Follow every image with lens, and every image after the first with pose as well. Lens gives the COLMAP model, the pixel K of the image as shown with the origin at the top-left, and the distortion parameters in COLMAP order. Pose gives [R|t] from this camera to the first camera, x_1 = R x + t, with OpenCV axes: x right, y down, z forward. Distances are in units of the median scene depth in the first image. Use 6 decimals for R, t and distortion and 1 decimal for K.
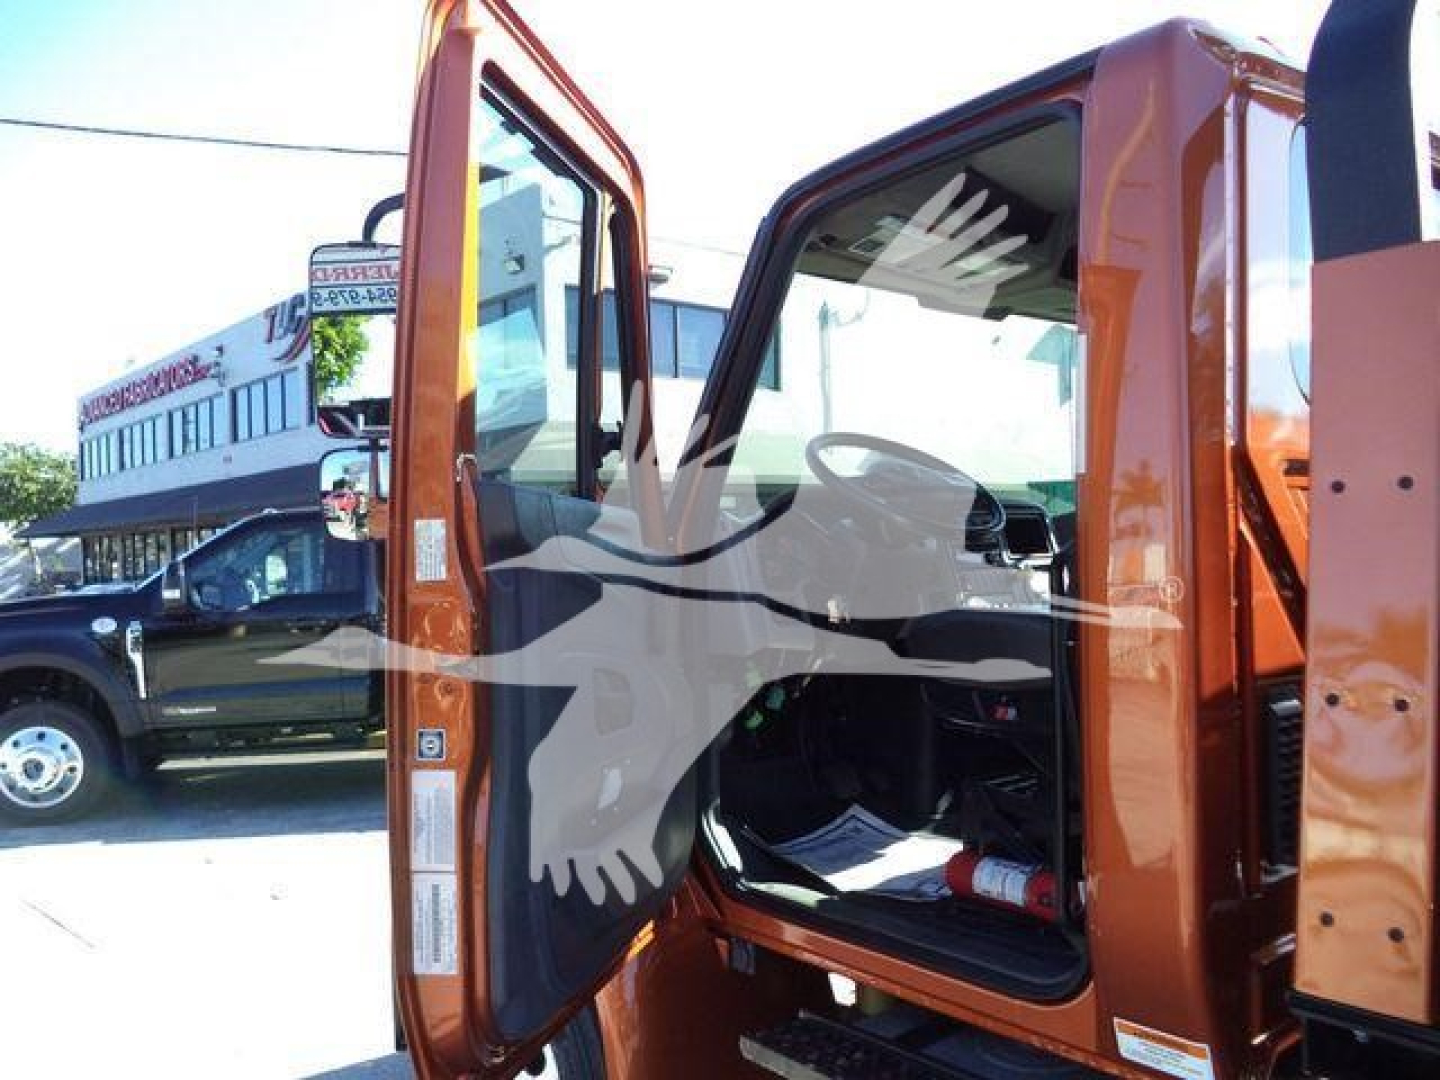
lens RADIAL K [[1162.8, 0, 693.1], [0, 1162.8, 556.3], [0, 0, 1]] dist [-0.026682, 0.014520]
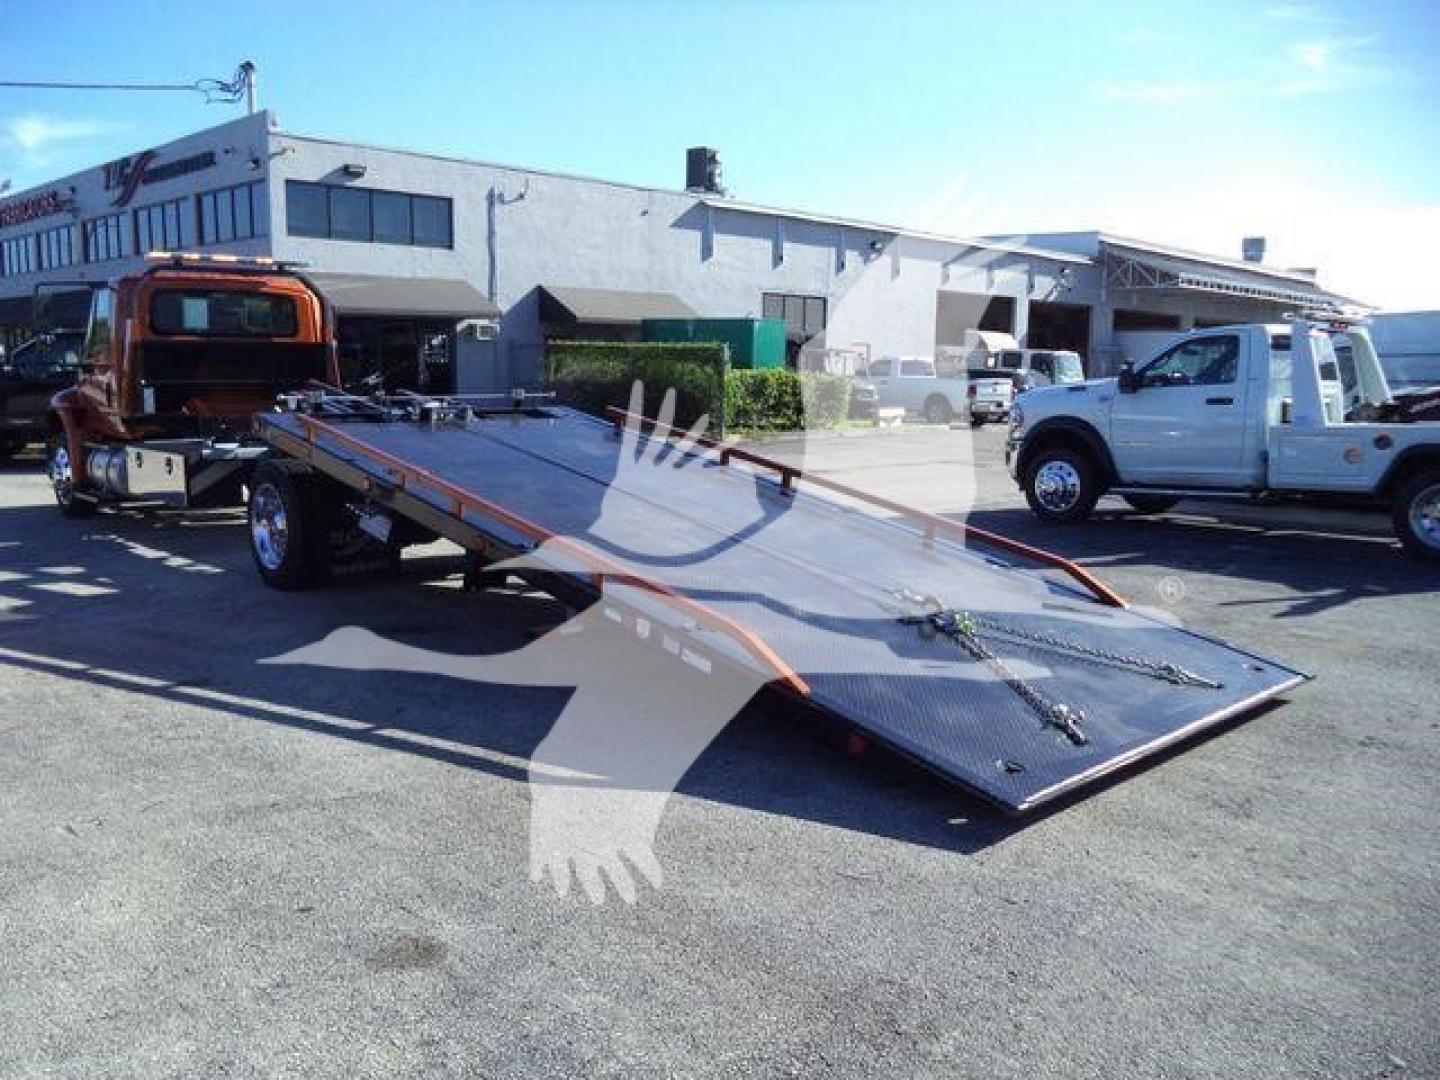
lens RADIAL K [[1187.9, 0, 720.0], [0, 1187.9, 540.0], [0, 0, 1]] dist [-0.029299, -0.001016]
pose [[0.996745, 0.027591, 0.075751, 0.259036], [-0.038376, 0.988710, 0.144842, -0.007042], [-0.070899, -0.147278, 0.986551, -0.472532]]
